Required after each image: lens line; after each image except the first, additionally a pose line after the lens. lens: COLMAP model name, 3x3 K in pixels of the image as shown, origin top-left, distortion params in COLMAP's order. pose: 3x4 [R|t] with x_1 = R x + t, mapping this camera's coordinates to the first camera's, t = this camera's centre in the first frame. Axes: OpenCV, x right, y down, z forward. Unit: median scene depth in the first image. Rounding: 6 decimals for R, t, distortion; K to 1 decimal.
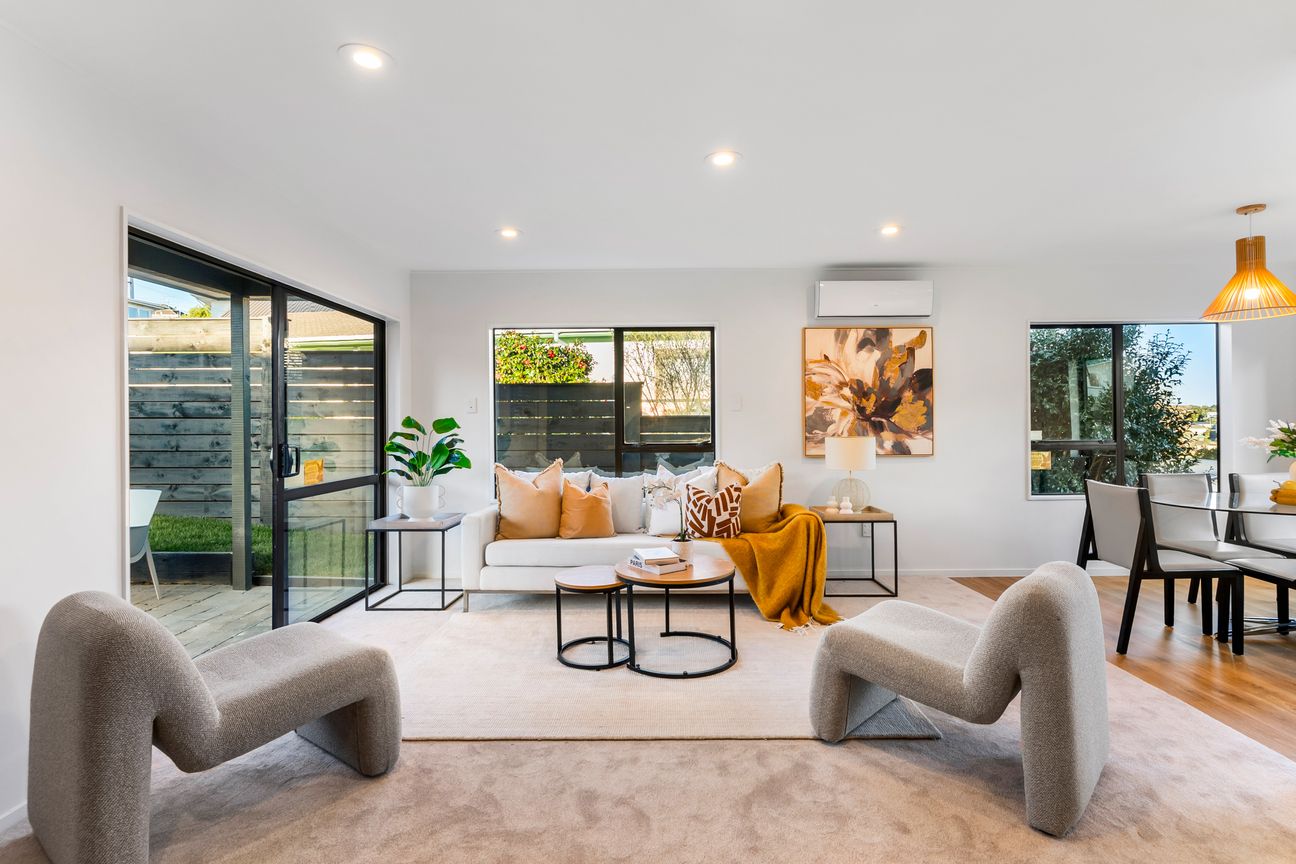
lens RADIAL K [[634.2, 0, 653.2], [0, 634.2, 422.5], [0, 0, 1]] dist [0.002134, -0.000032]
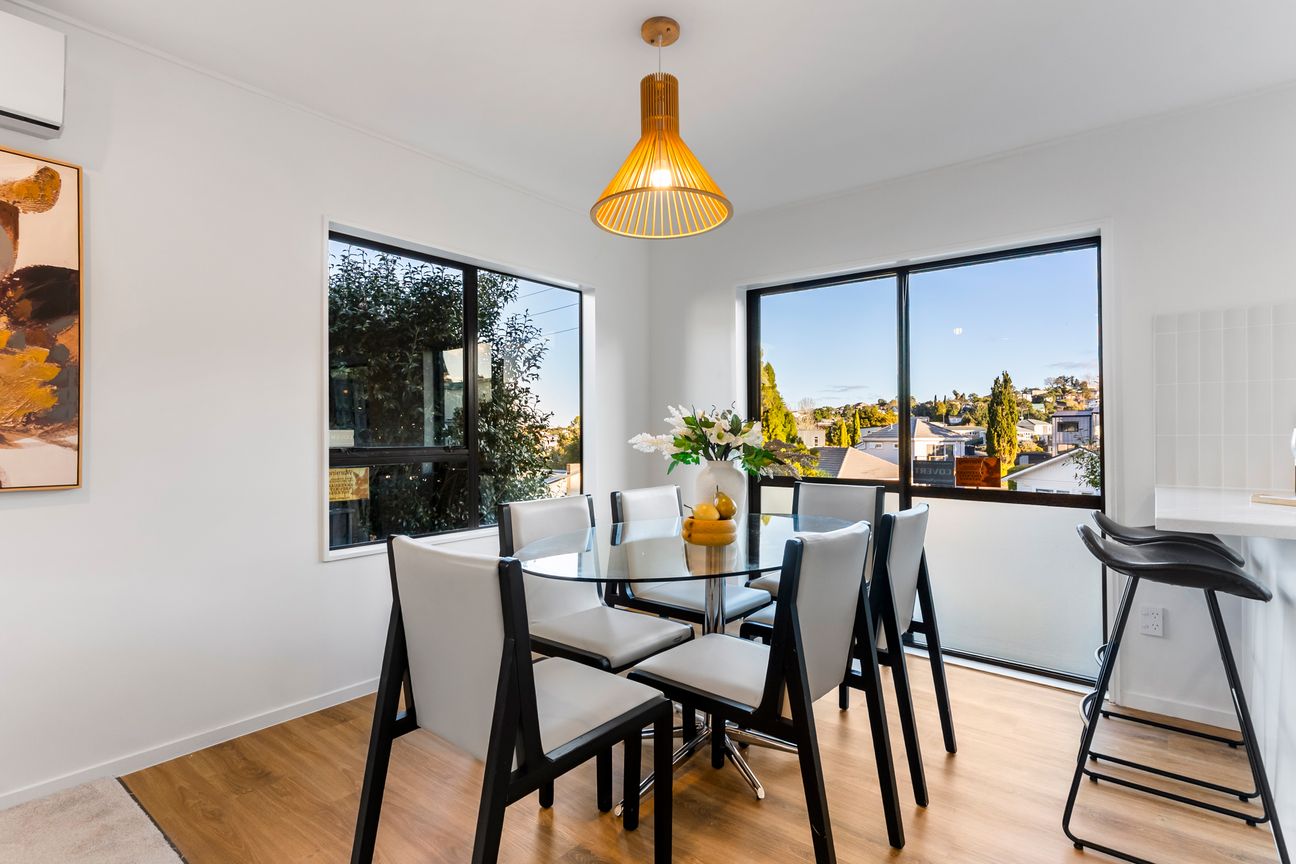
lens RADIAL K [[634.2, 0, 652.4], [0, 634.2, 434.1], [0, 0, 1]] dist [0.002134, -0.000032]
pose [[0.624479, 0.007892, 0.781002, 0.292614], [-0.000032, 0.999949, -0.010079, 0.018844], [-0.781042, 0.006270, 0.624447, 0.385542]]
